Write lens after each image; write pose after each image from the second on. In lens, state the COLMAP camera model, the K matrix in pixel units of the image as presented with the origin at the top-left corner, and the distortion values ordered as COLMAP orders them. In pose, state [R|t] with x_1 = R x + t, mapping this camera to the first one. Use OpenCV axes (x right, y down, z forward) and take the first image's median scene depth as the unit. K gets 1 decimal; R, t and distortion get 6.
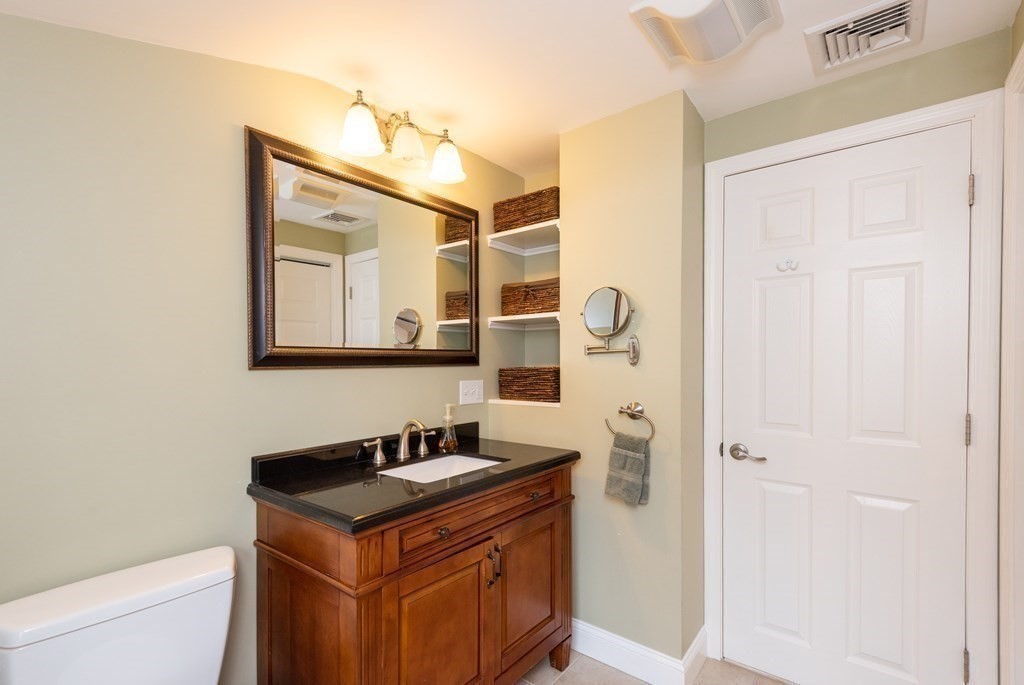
lens RADIAL K [[470.5, 0, 488.1], [0, 470.5, 365.3], [0, 0, 1]] dist [0.001508, -0.000346]
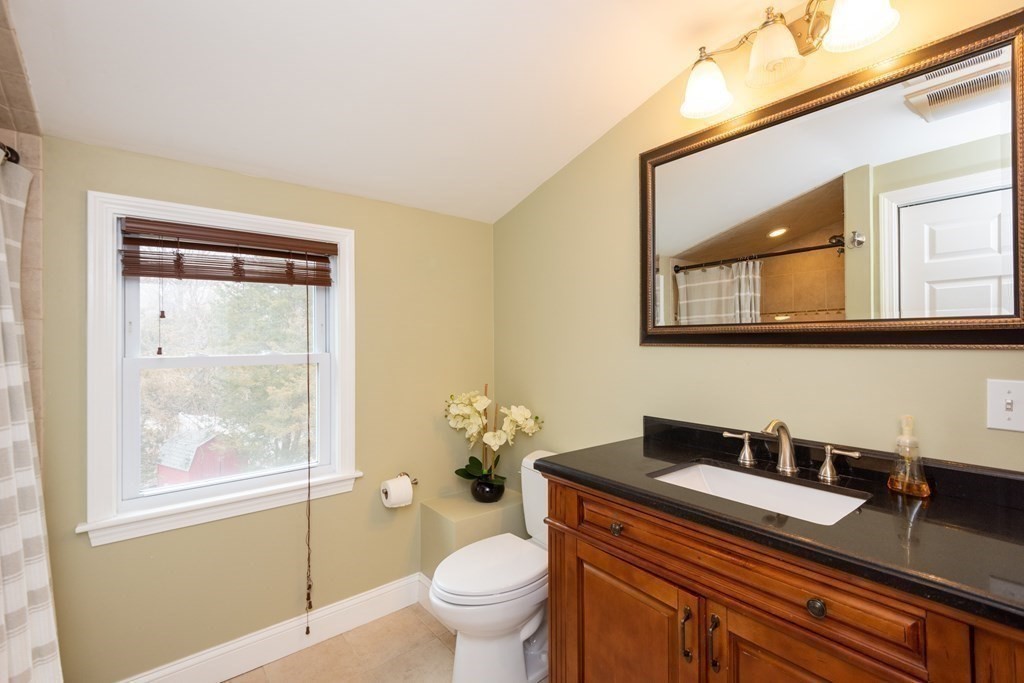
lens RADIAL K [[454.3, 0, 511.9], [0, 454.3, 332.7], [0, 0, 1]] dist [0.013209, -0.000004]
pose [[-0.189489, -0.008413, -0.981847, 0.576373], [-0.005115, 0.999958, -0.007581, -0.010841], [0.981869, 0.003586, -0.189524, 0.684540]]
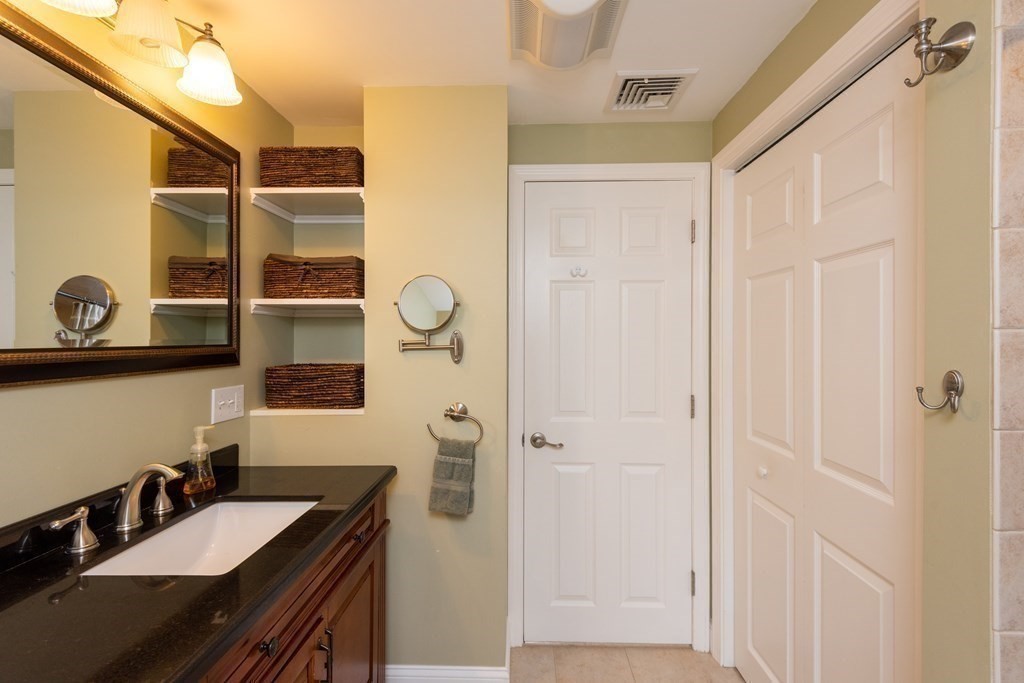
lens RADIAL K [[459.3, 0, 512.6], [0, 459.3, 336.3], [0, 0, 1]] dist [0.030521, -0.021350]
pose [[0.775797, 0.005453, 0.630959, -0.167908], [0.005820, 0.999858, -0.015797, -0.035835], [-0.630956, 0.015927, 0.775655, 0.216032]]
